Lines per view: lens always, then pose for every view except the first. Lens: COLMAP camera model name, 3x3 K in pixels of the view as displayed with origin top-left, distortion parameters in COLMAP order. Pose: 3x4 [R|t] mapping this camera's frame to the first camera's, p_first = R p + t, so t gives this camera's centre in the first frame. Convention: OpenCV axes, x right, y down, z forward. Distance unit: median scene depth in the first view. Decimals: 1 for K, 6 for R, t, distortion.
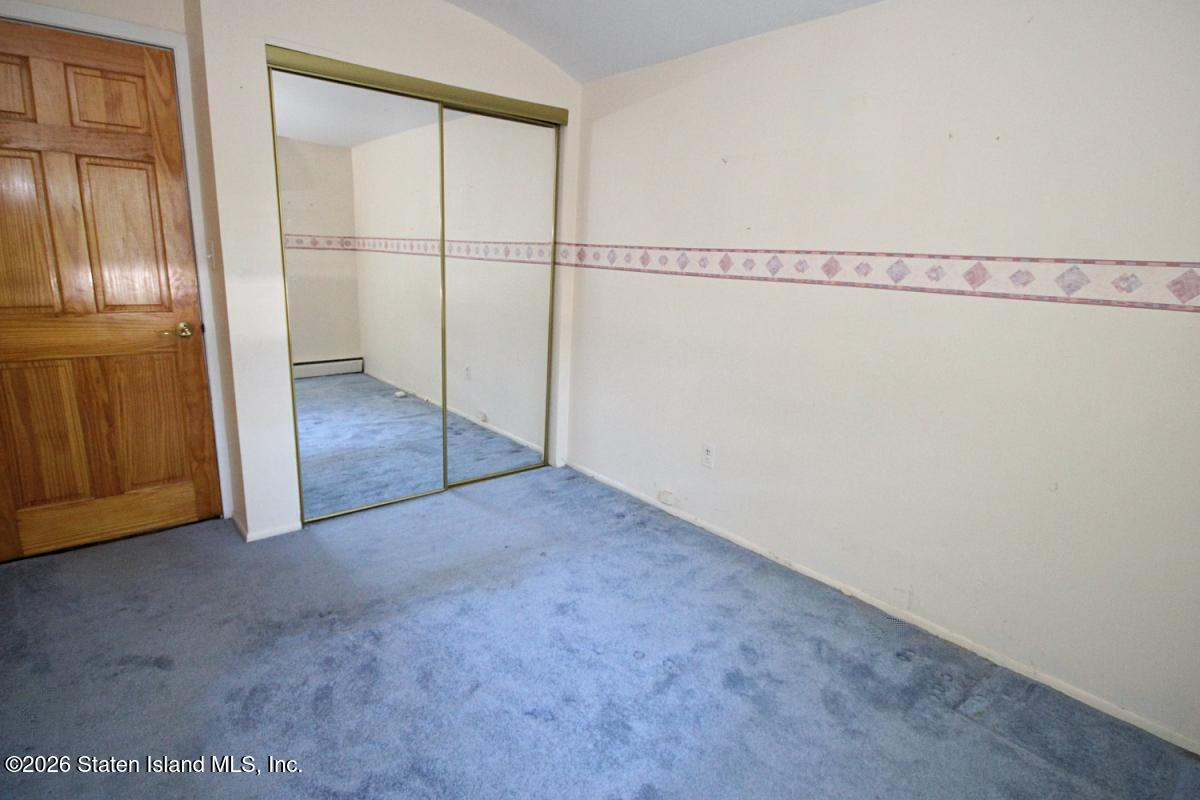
lens RADIAL K [[593.6, 0, 604.4], [0, 593.6, 405.4], [0, 0, 1]] dist [0.002853, -0.003259]
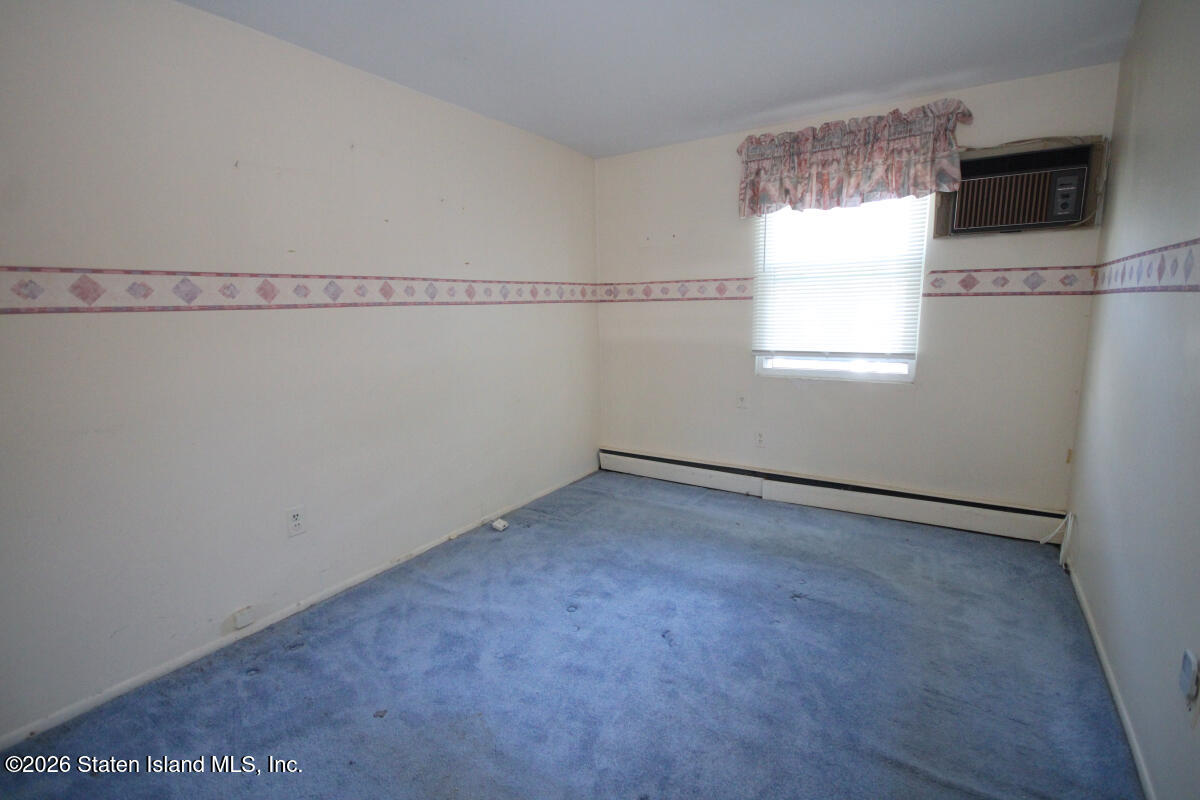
lens RADIAL K [[593.6, 0, 603.5], [0, 593.6, 395.8], [0, 0, 1]] dist [0.002853, -0.003259]
pose [[-0.292403, -0.212656, 0.932351, -0.857875], [0.213354, 0.935880, 0.280373, -0.274278], [-0.932191, 0.280903, -0.228283, 0.926183]]
